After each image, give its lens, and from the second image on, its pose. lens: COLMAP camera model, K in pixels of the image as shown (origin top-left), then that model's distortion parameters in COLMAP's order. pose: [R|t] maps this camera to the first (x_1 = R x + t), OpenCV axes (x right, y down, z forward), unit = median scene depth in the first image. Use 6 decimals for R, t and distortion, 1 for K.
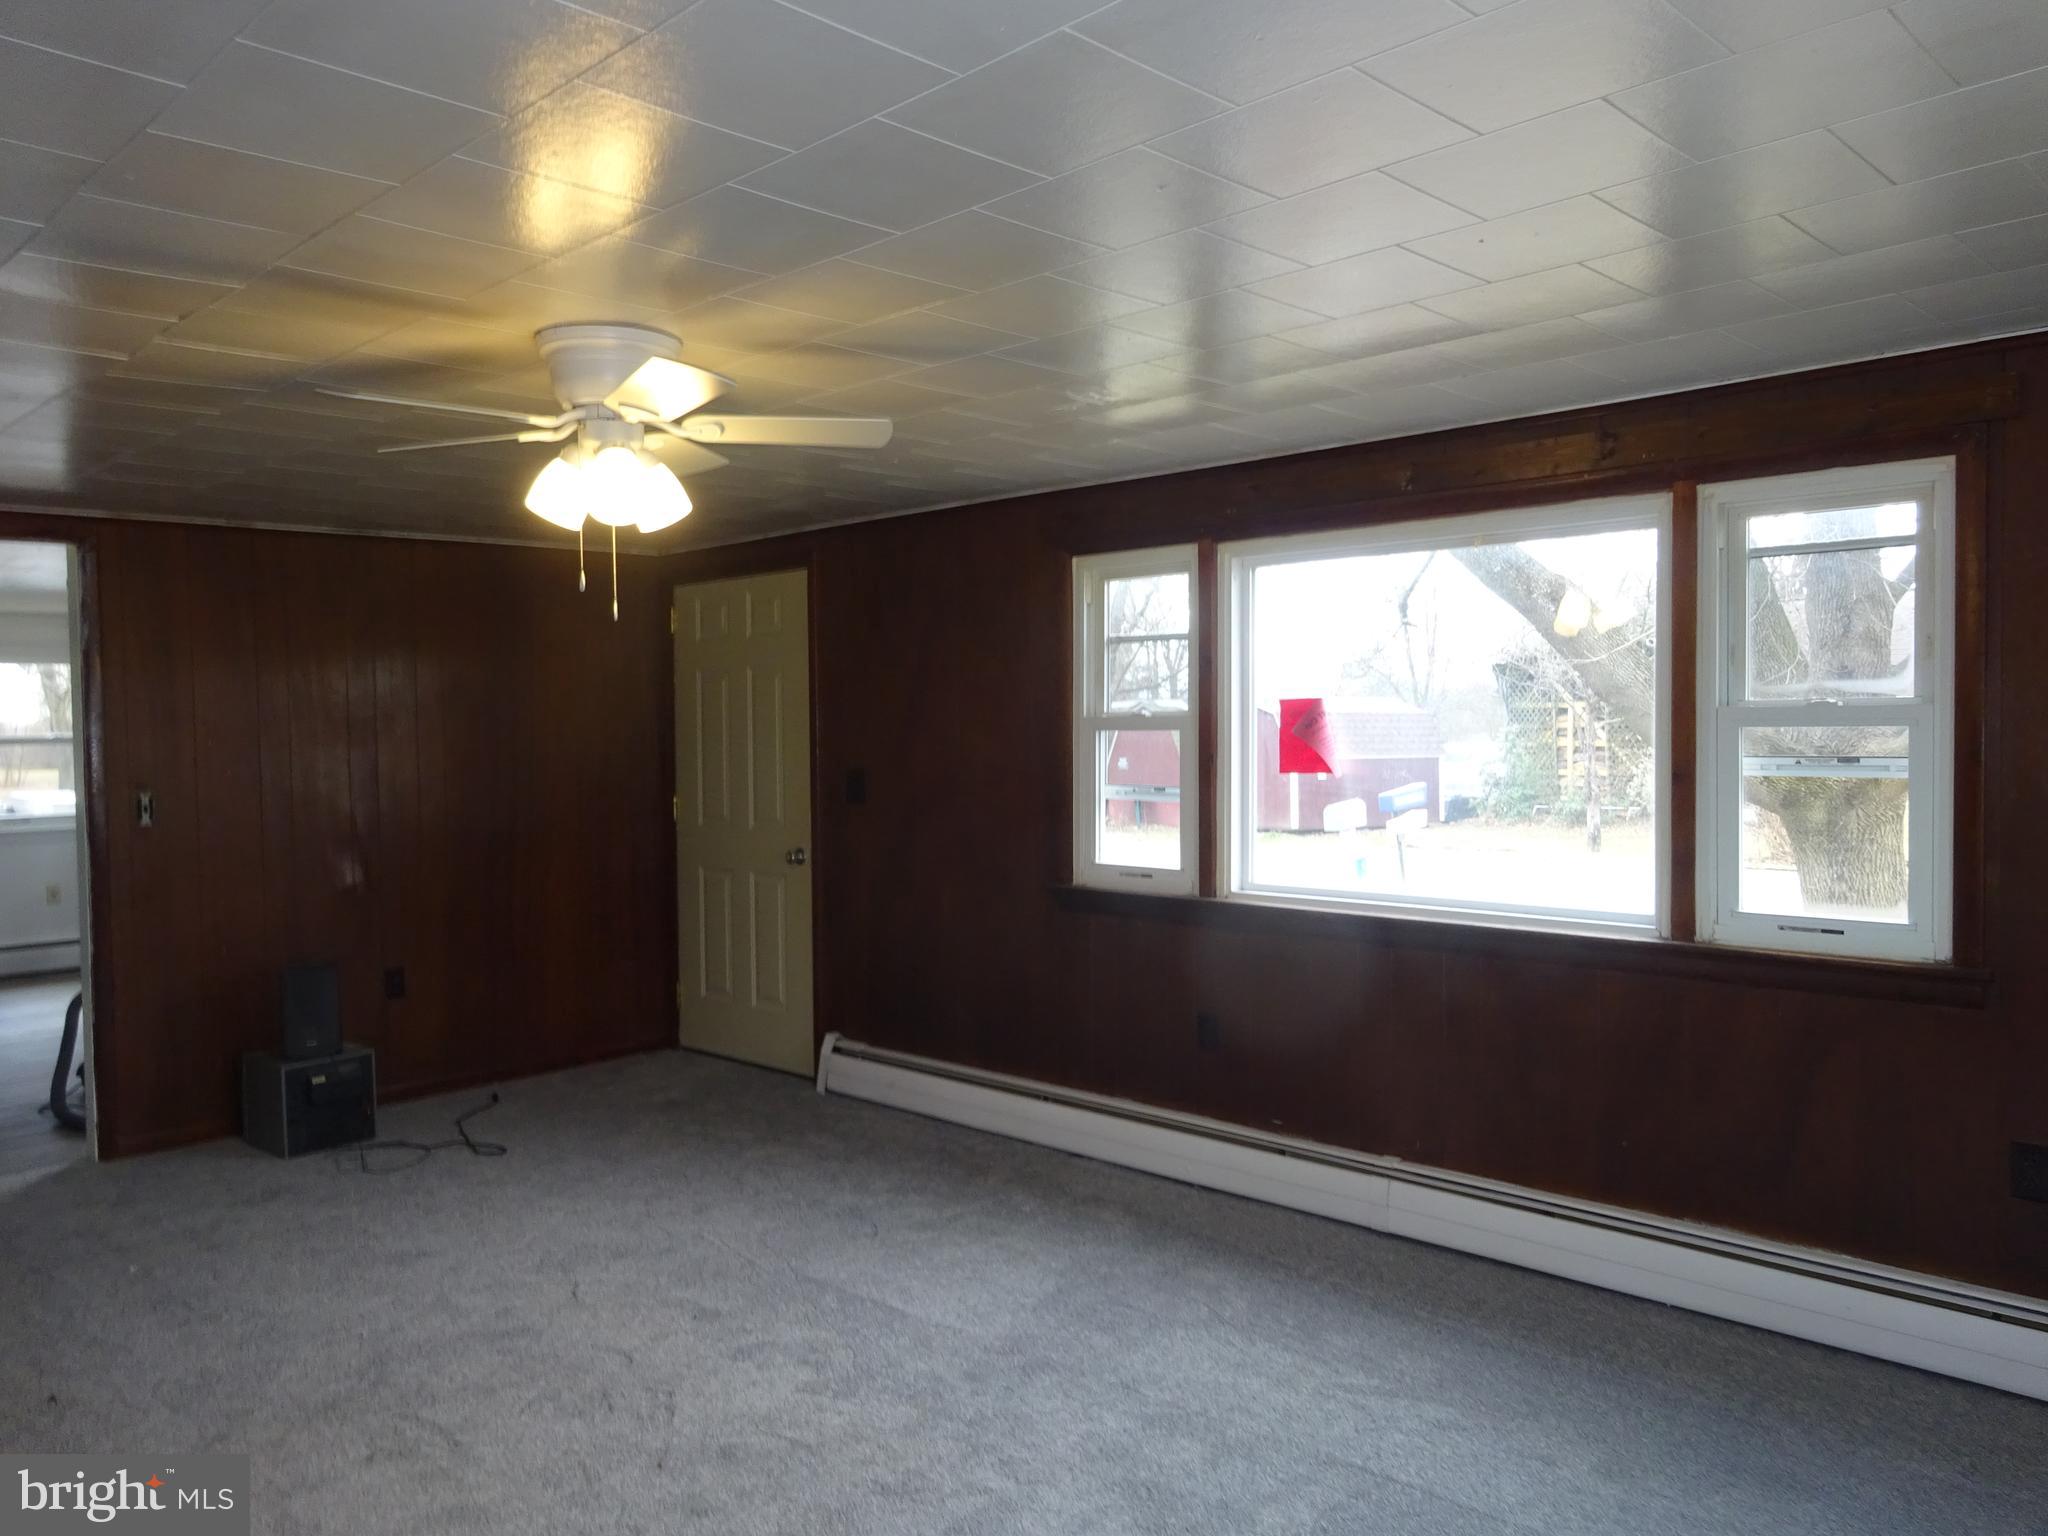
lens RADIAL K [[1498.0, 0, 1024.0], [0, 1498.0, 768.0], [0, 0, 1]] dist [-0.035212, -0.000796]
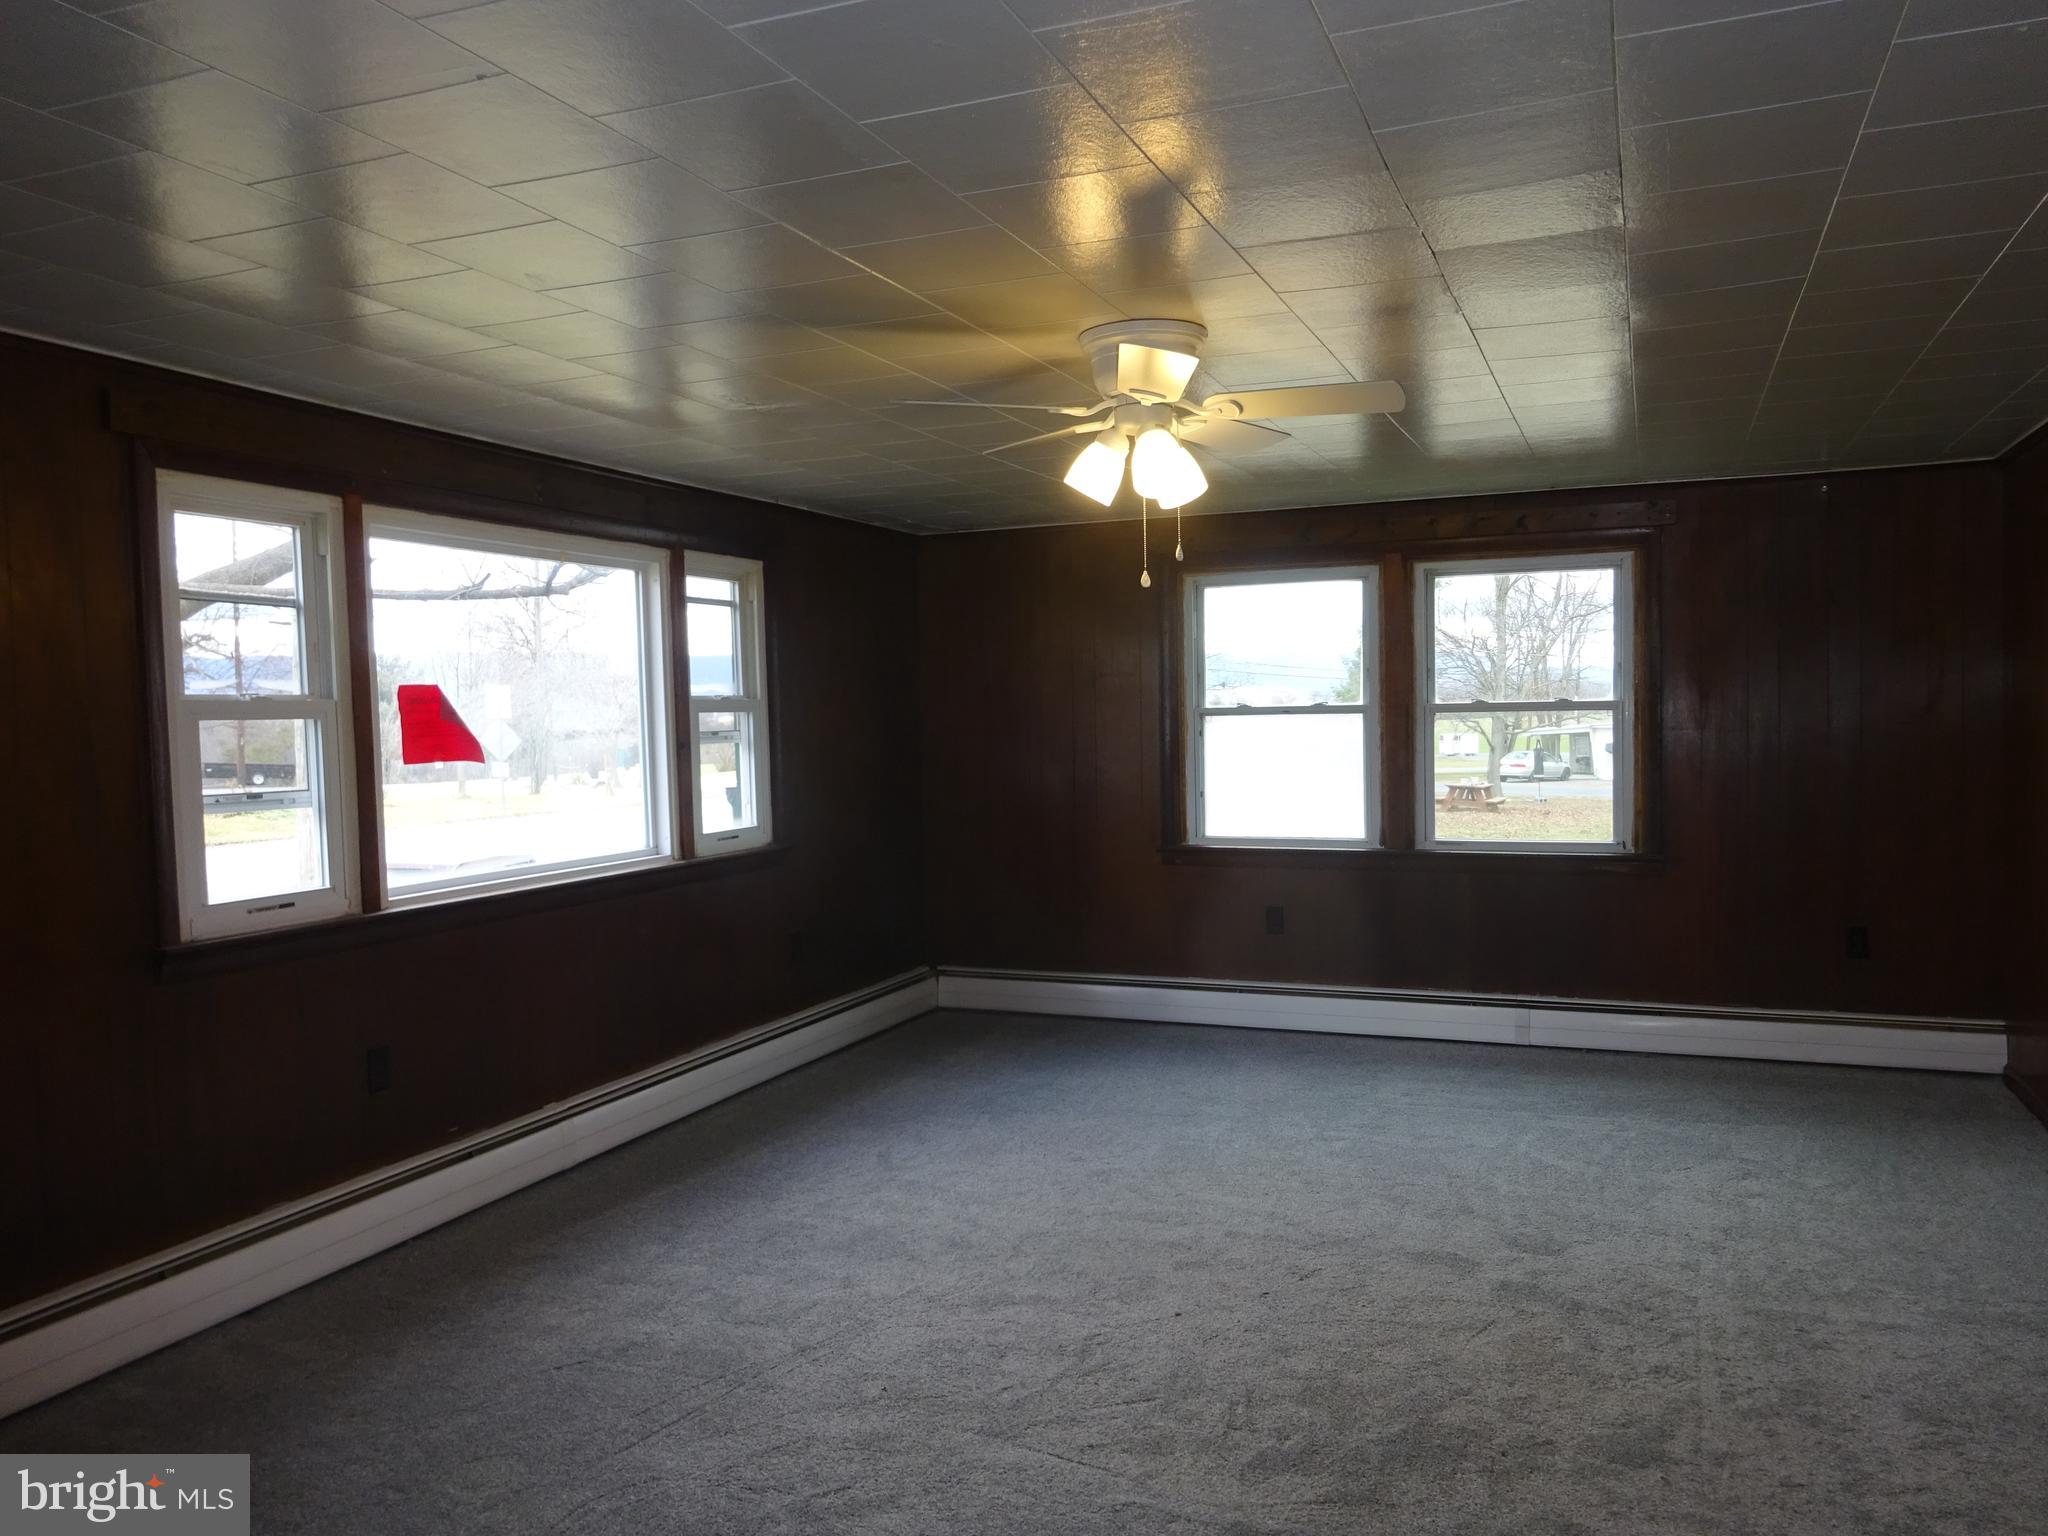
lens RADIAL K [[1517.4, 0, 1024.0], [0, 1517.4, 768.0], [0, 0, 1]] dist [-0.000956, -0.000014]
pose [[-0.375144, -0.010393, 0.926908, -0.829957], [0.061478, 0.997457, 0.036066, -0.004238], [-0.924926, 0.070515, -0.373551, 0.975987]]
